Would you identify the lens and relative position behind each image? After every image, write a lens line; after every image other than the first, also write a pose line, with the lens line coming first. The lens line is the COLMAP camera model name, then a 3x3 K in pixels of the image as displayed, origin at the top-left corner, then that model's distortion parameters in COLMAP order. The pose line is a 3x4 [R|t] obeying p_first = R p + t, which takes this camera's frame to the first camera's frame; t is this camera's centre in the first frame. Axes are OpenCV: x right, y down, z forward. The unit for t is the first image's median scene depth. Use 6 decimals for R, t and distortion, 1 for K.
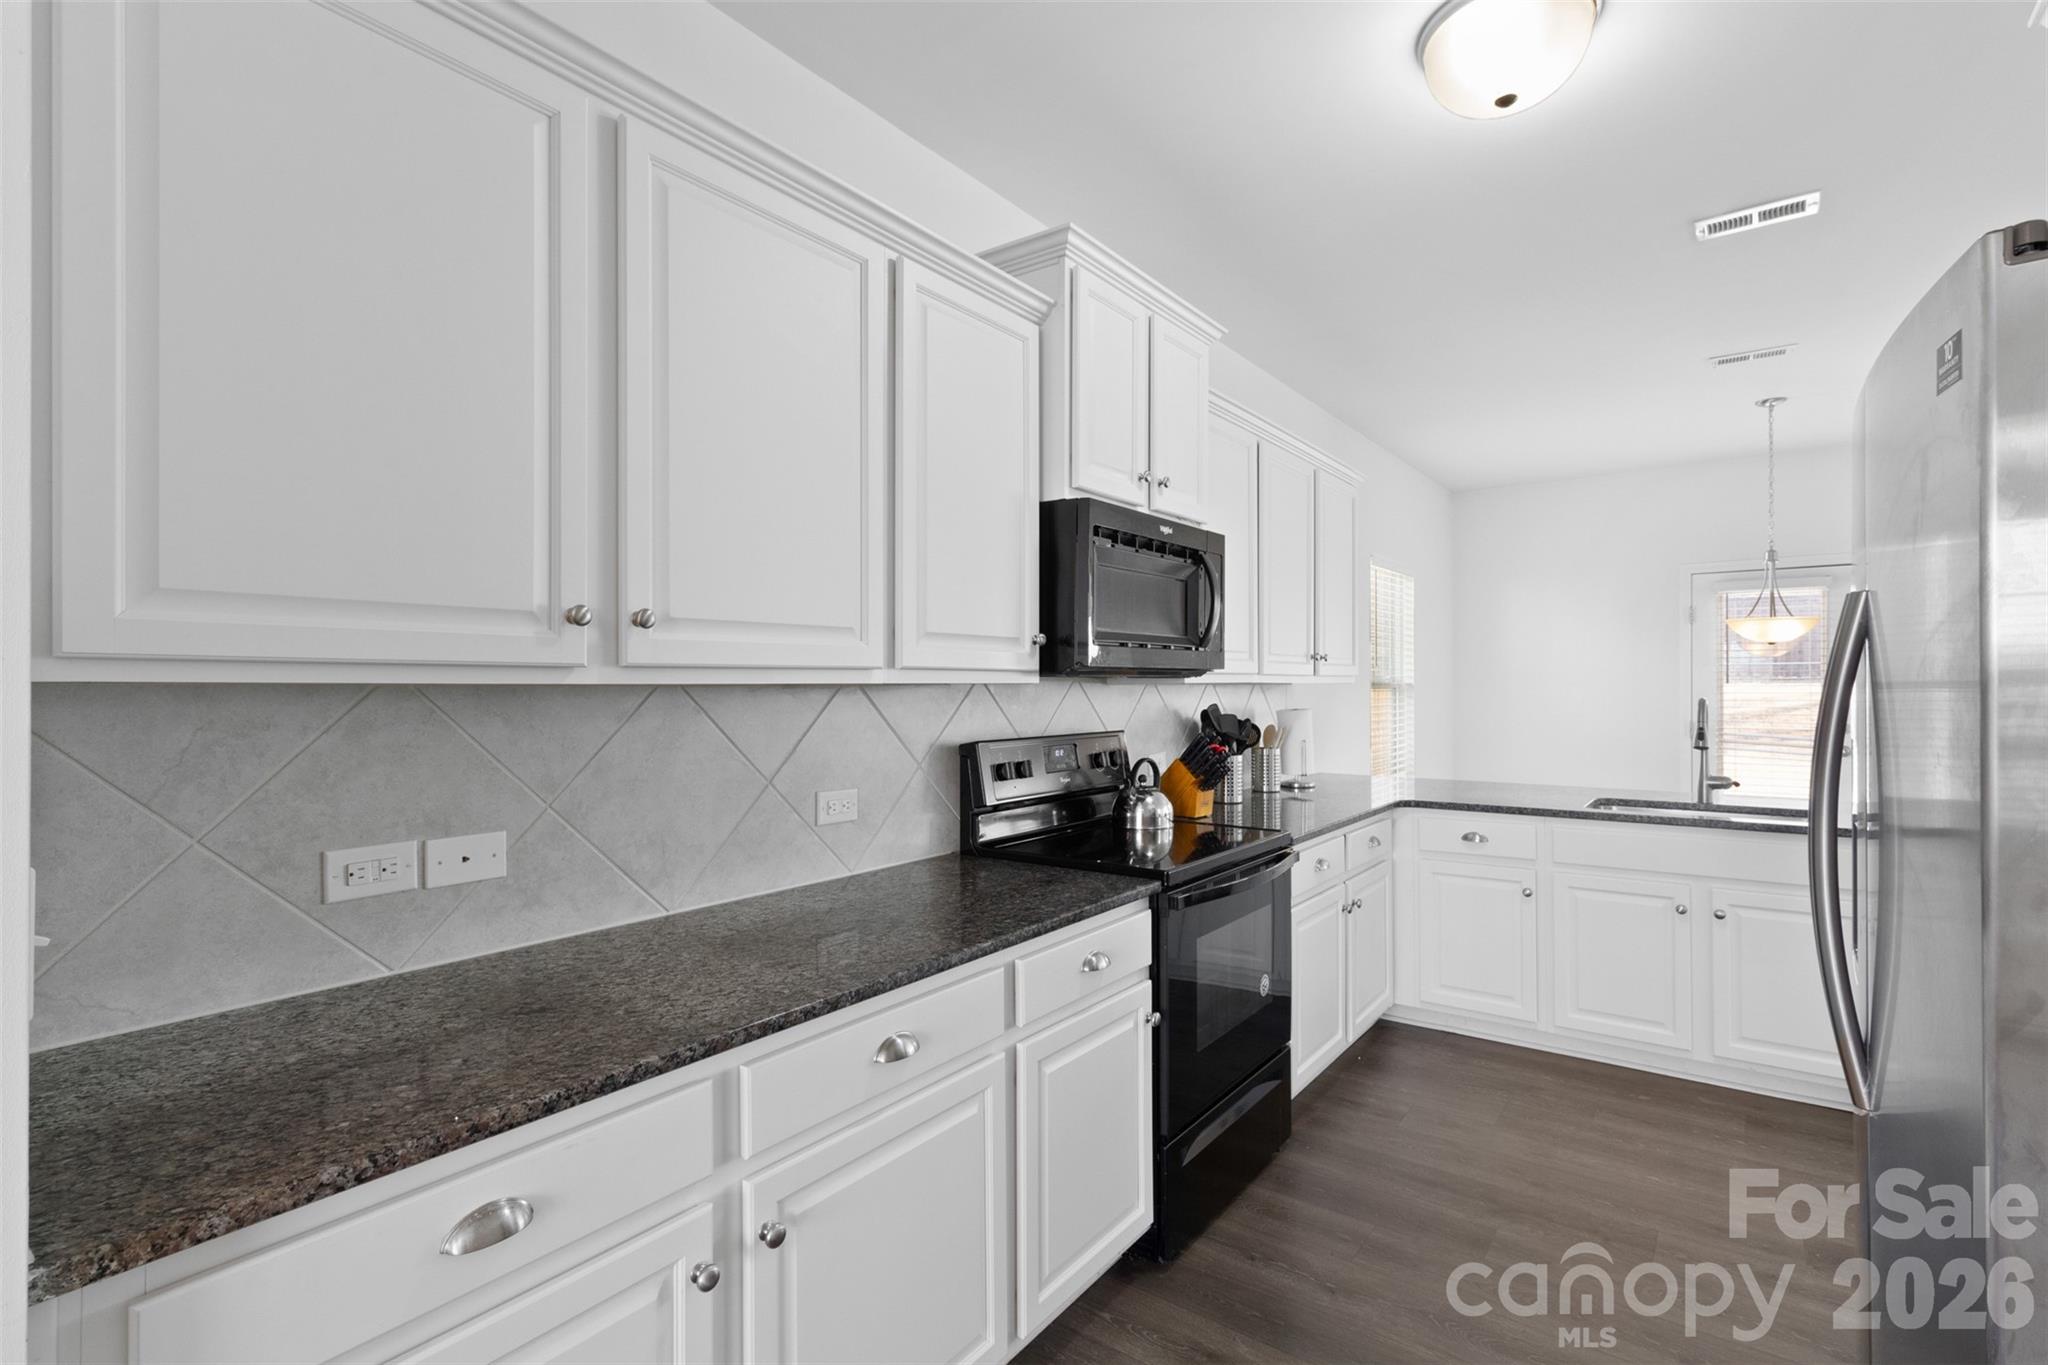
lens RADIAL K [[950.6, 0, 1047.3], [0, 950.6, 682.9], [0, 0, 1]] dist [0.003808, 0.000300]
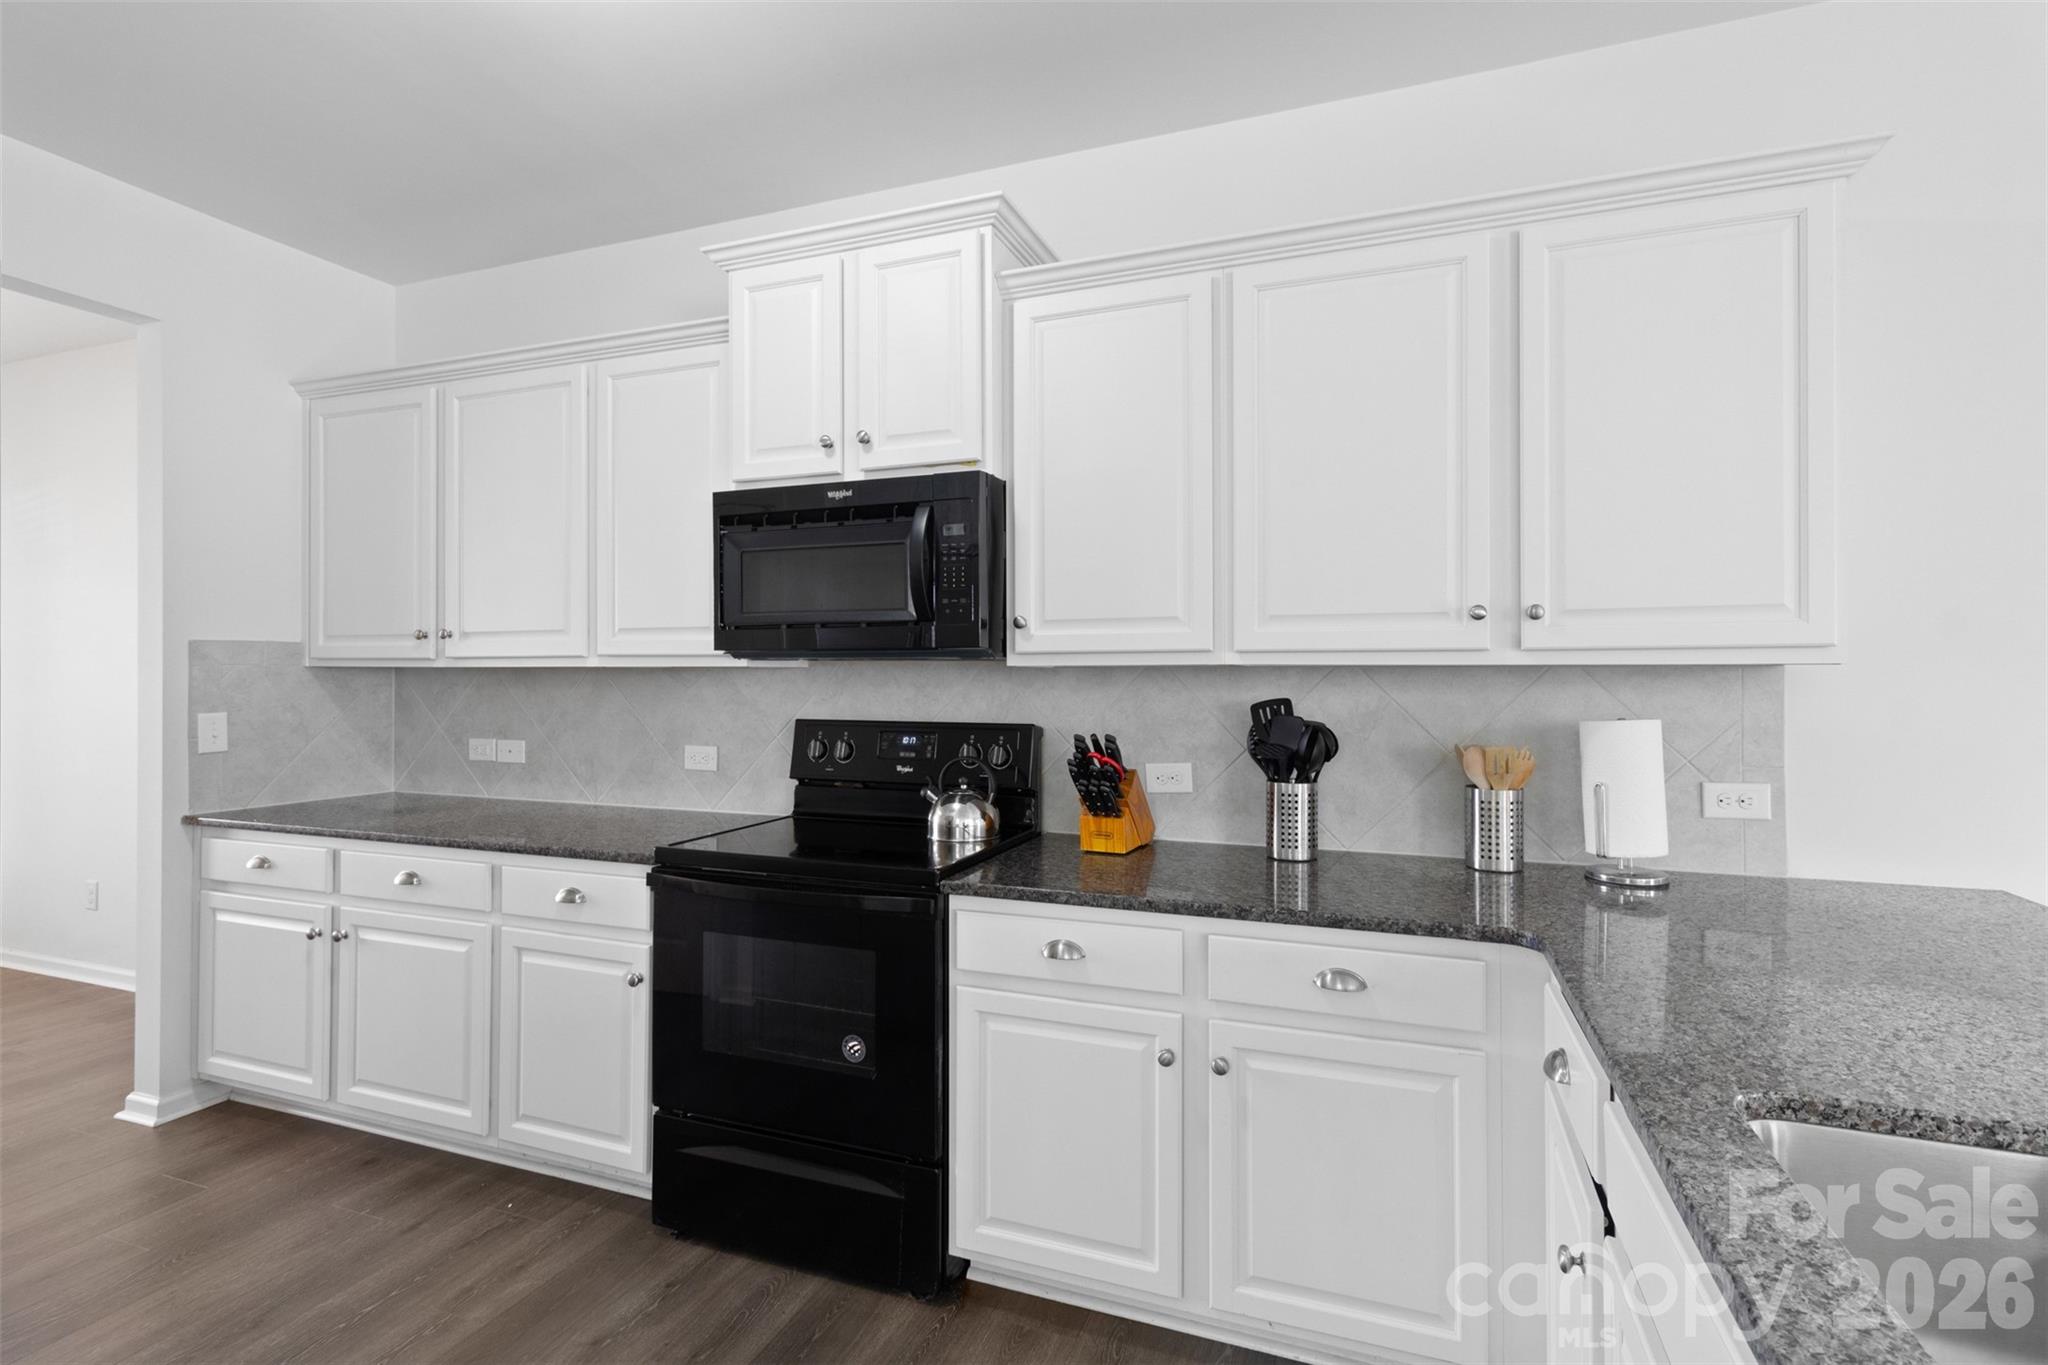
lens RADIAL K [[950.6, 0, 1047.3], [0, 950.6, 682.9], [0, 0, 1]] dist [0.003808, 0.000300]
pose [[0.272269, 0.012010, -0.962146, 1.166706], [-0.000255, 0.999923, 0.012410, 0.005479], [0.962221, -0.003134, 0.272251, 1.062807]]
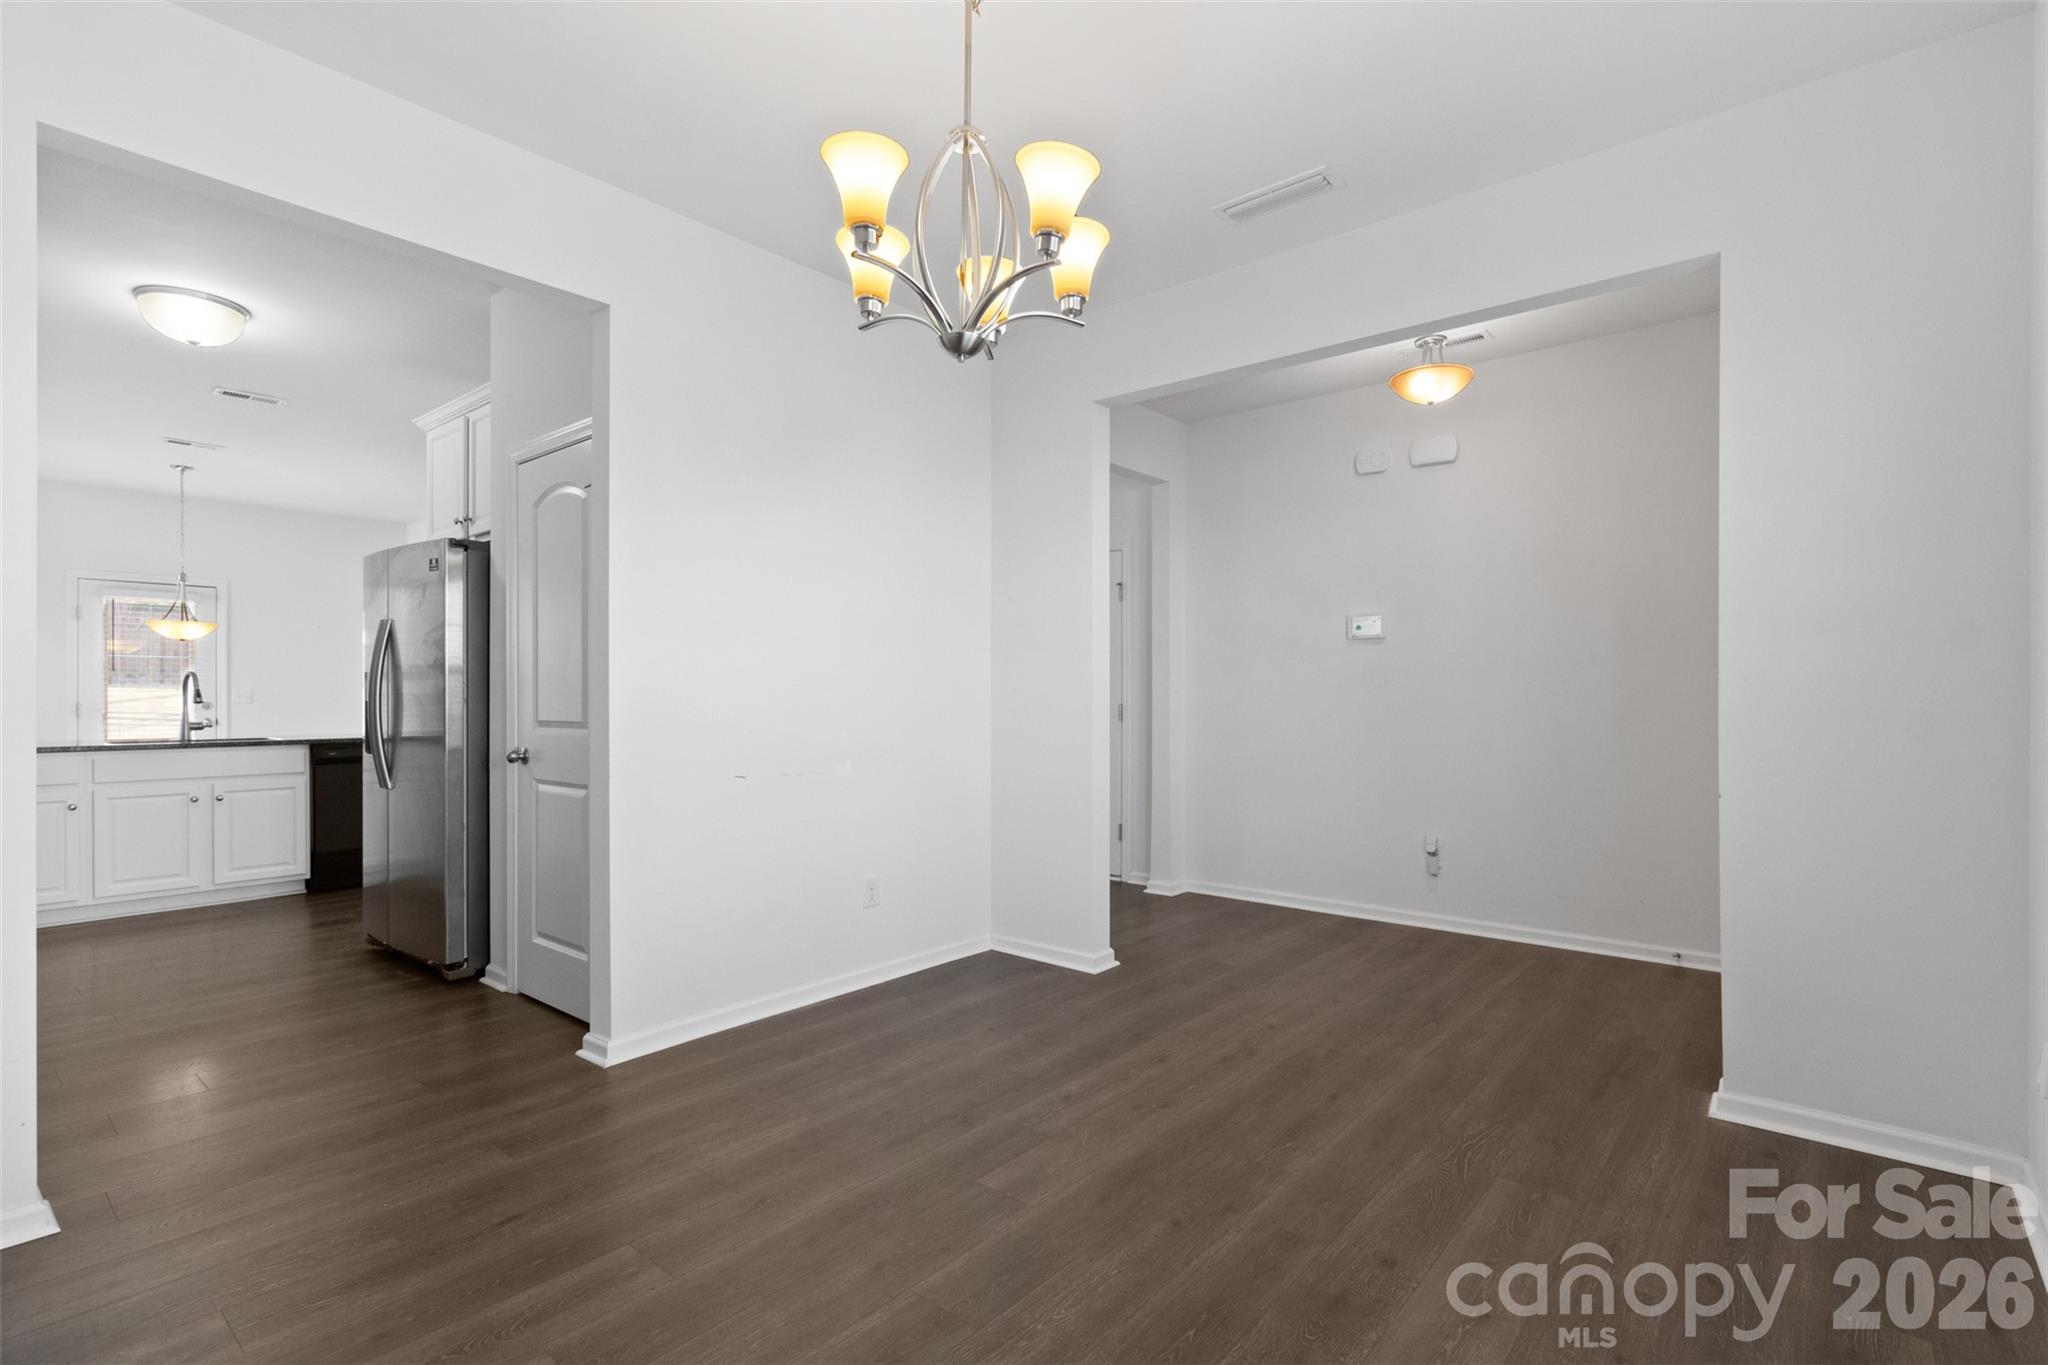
lens RADIAL K [[957.5, 0, 1050.8], [0, 957.5, 692.8], [0, 0, 1]] dist [0.001608, 0.000431]
pose [[0.055620, 0.004363, 0.998442, -1.193557], [-0.001824, 0.999989, -0.004268, 0.083592], [-0.998450, -0.001584, 0.055627, -0.733643]]
